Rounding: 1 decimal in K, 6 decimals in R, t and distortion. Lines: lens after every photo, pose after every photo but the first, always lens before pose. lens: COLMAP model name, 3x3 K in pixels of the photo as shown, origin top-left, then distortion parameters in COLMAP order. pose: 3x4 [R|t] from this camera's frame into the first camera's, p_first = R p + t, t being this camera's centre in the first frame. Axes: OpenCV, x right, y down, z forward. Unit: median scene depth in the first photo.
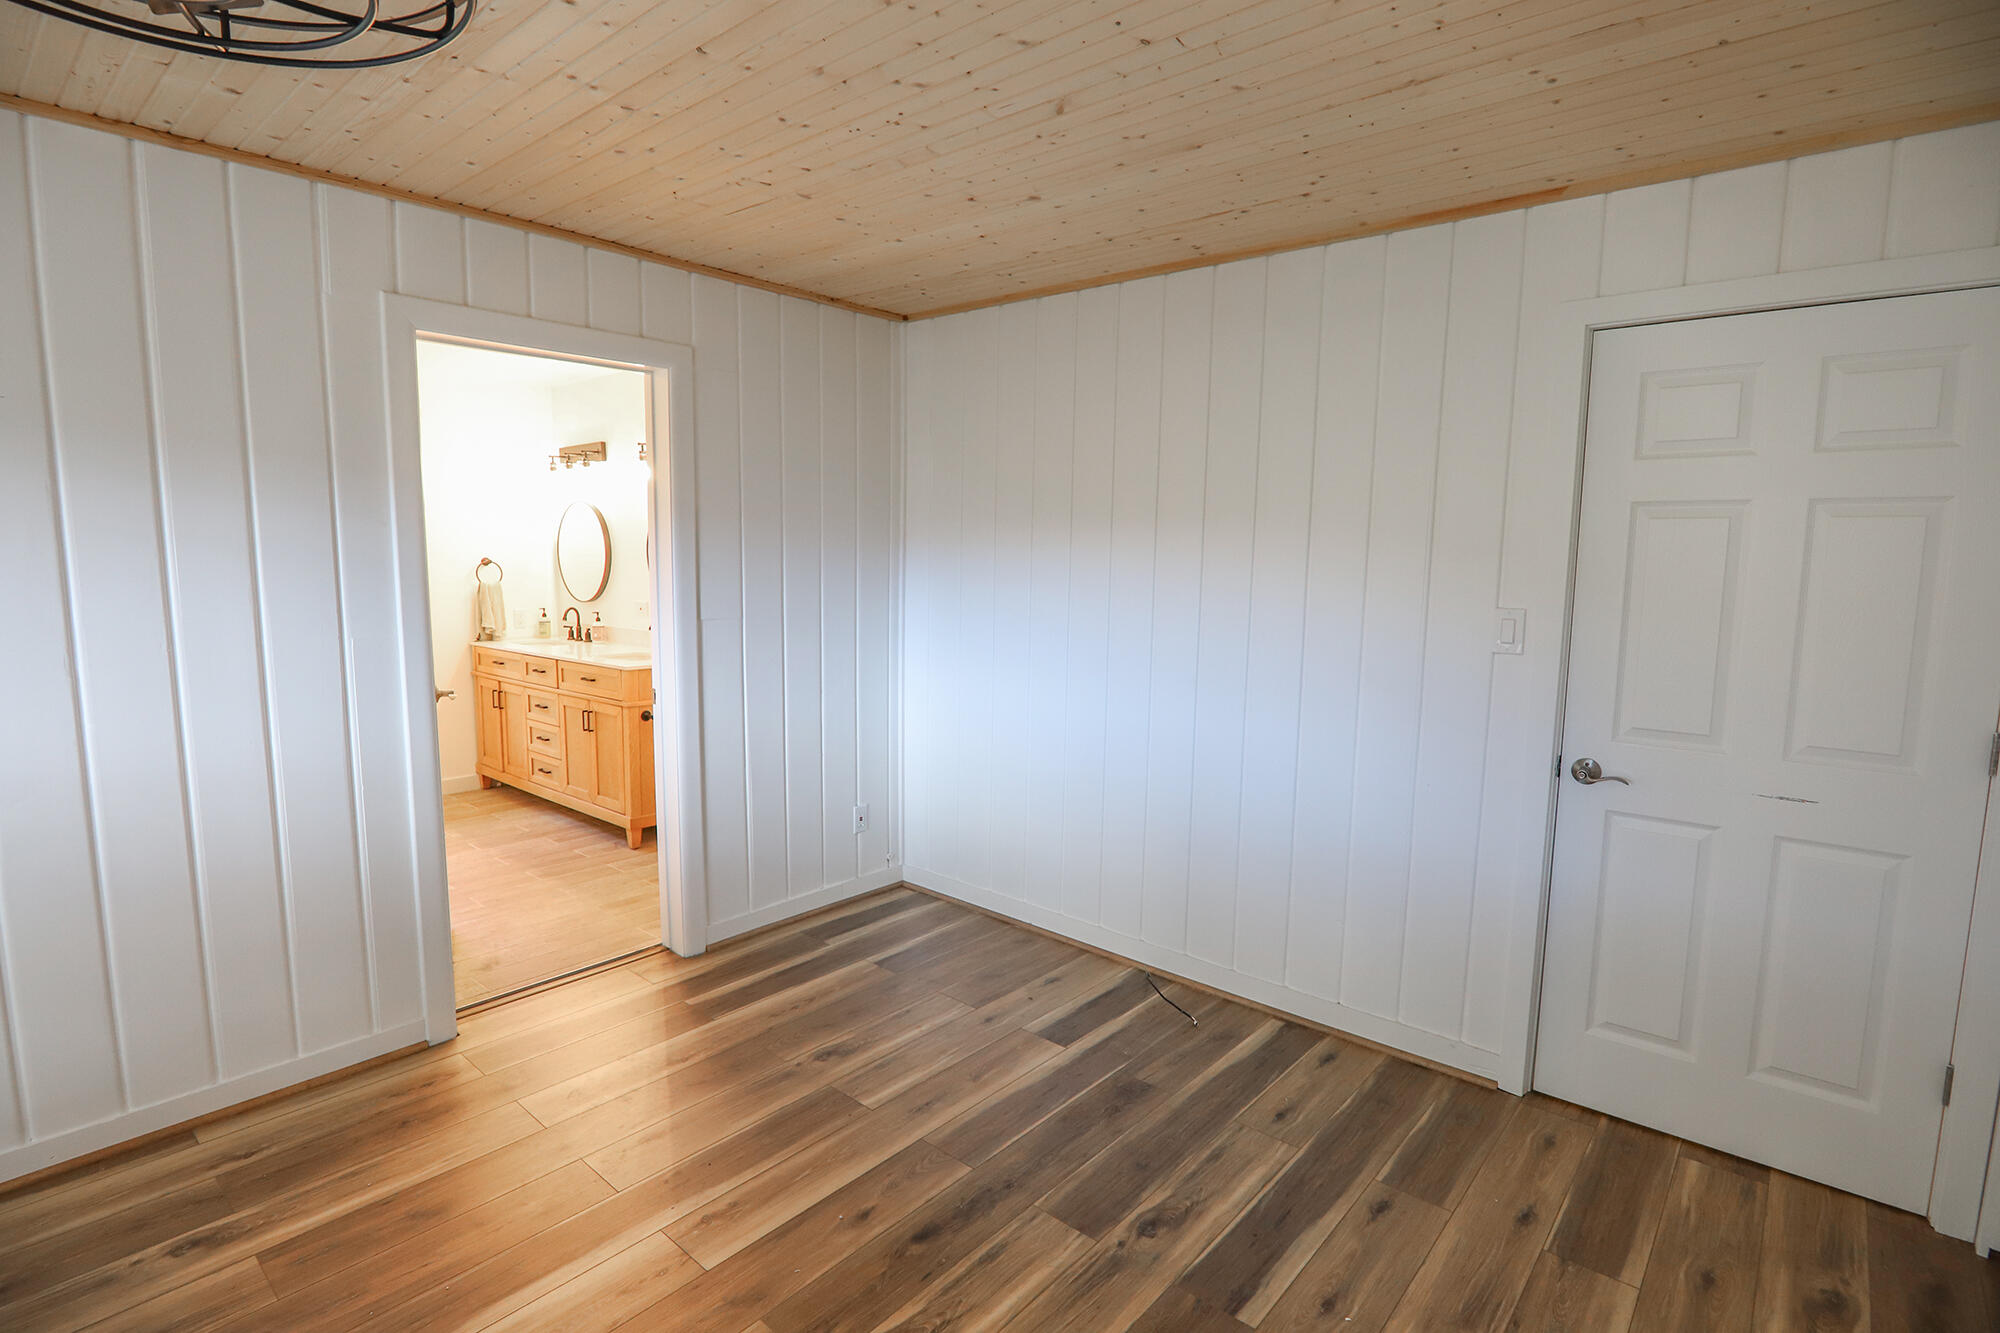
lens RADIAL K [[974.1, 0, 996.6], [0, 974.1, 674.6], [0, 0, 1]] dist [-0.019569, 0.000515]
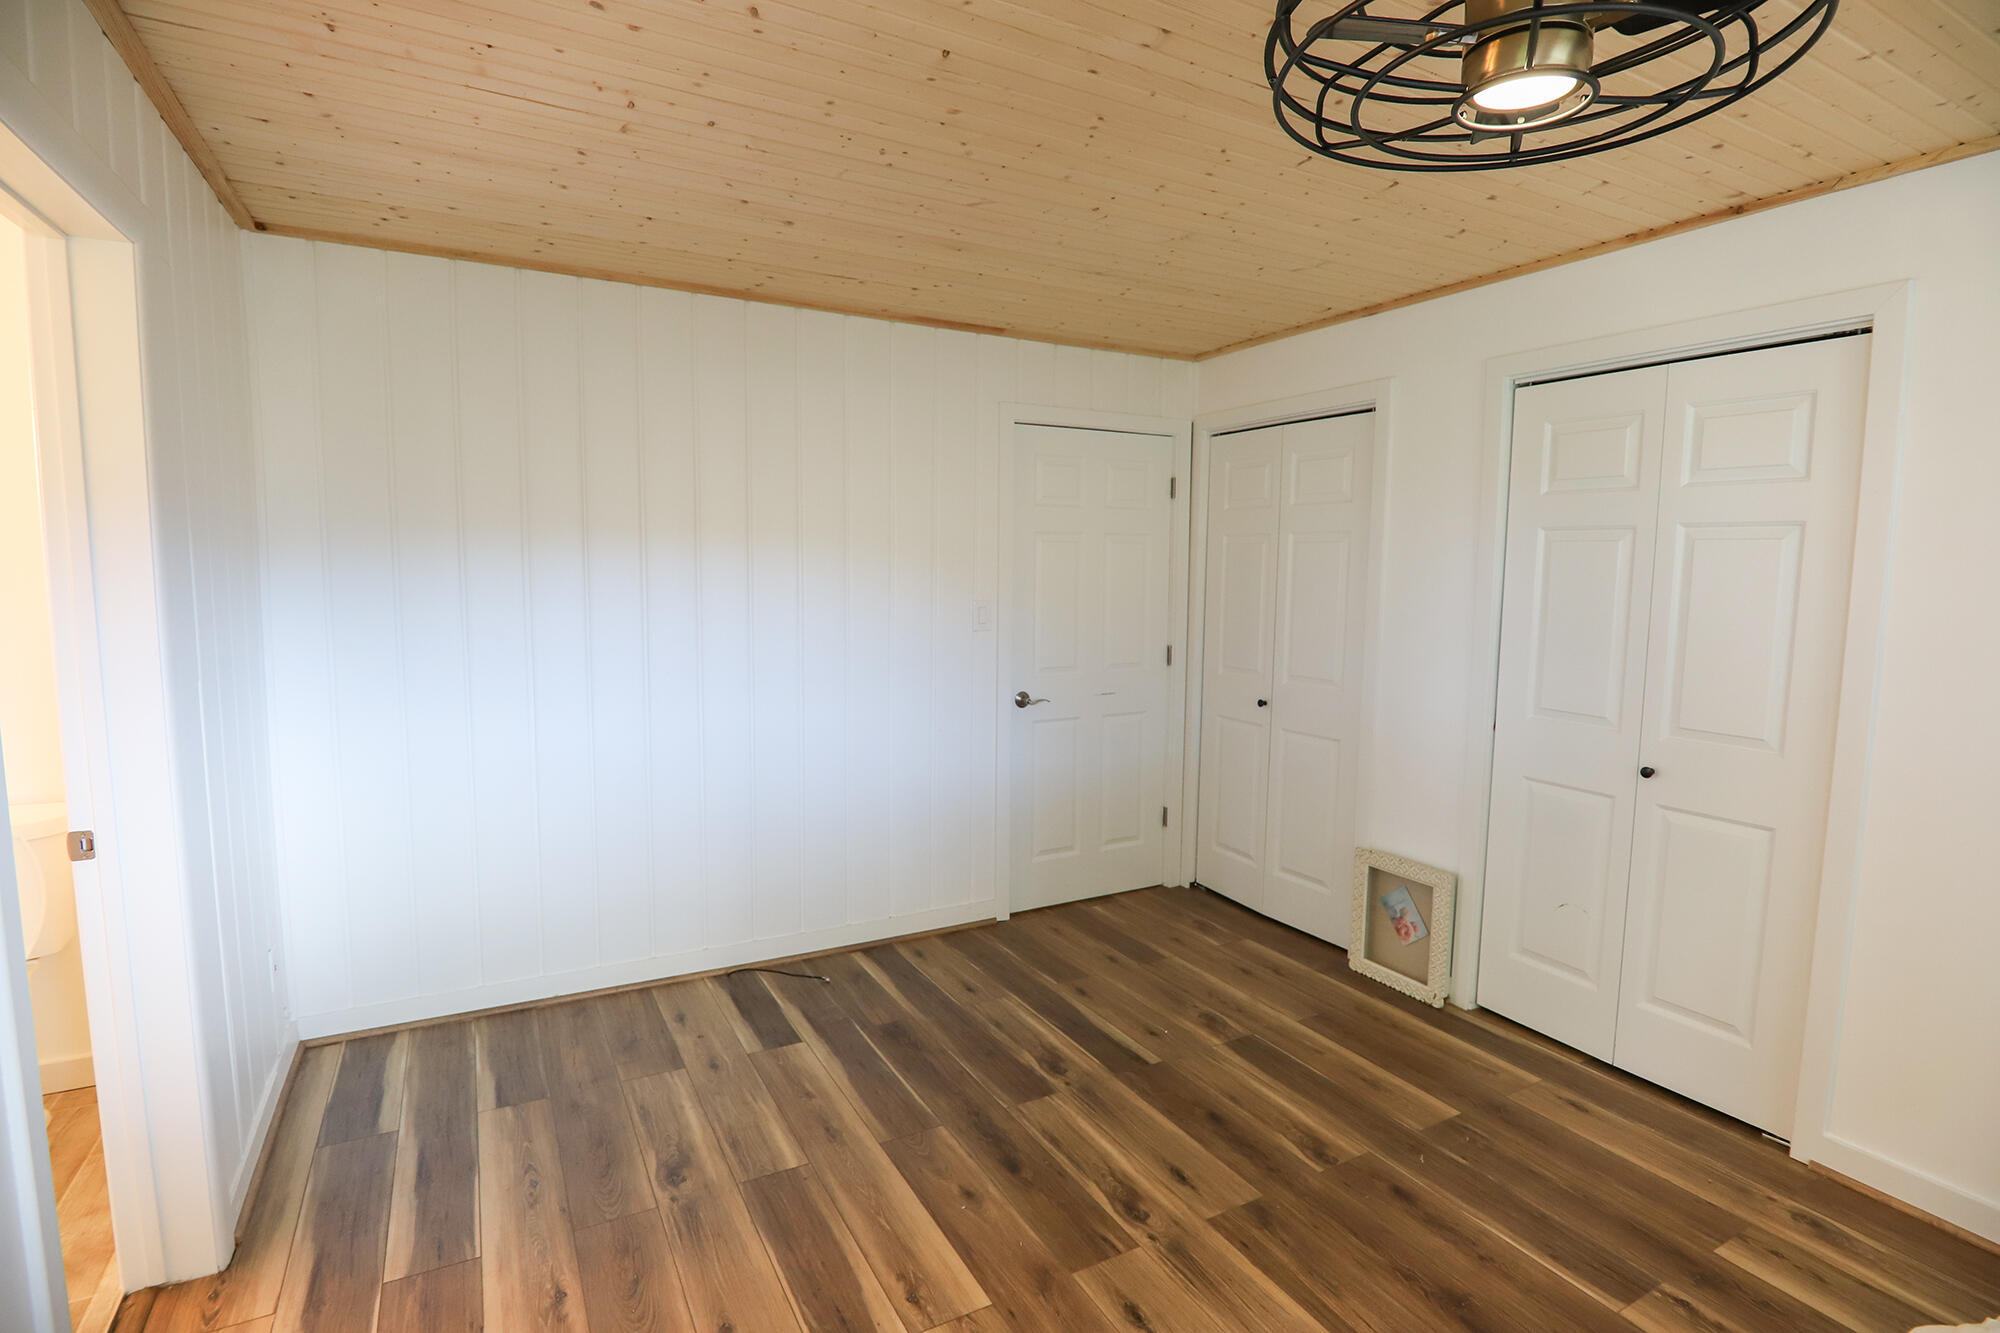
lens RADIAL K [[974.1, 0, 996.0], [0, 974.1, 660.6], [0, 0, 1]] dist [-0.019569, 0.000515]
pose [[0.347578, -0.098374, 0.932476, -0.868451], [0.119874, 0.990983, 0.059864, -0.060098], [-0.929957, 0.090972, 0.356236, 0.453381]]
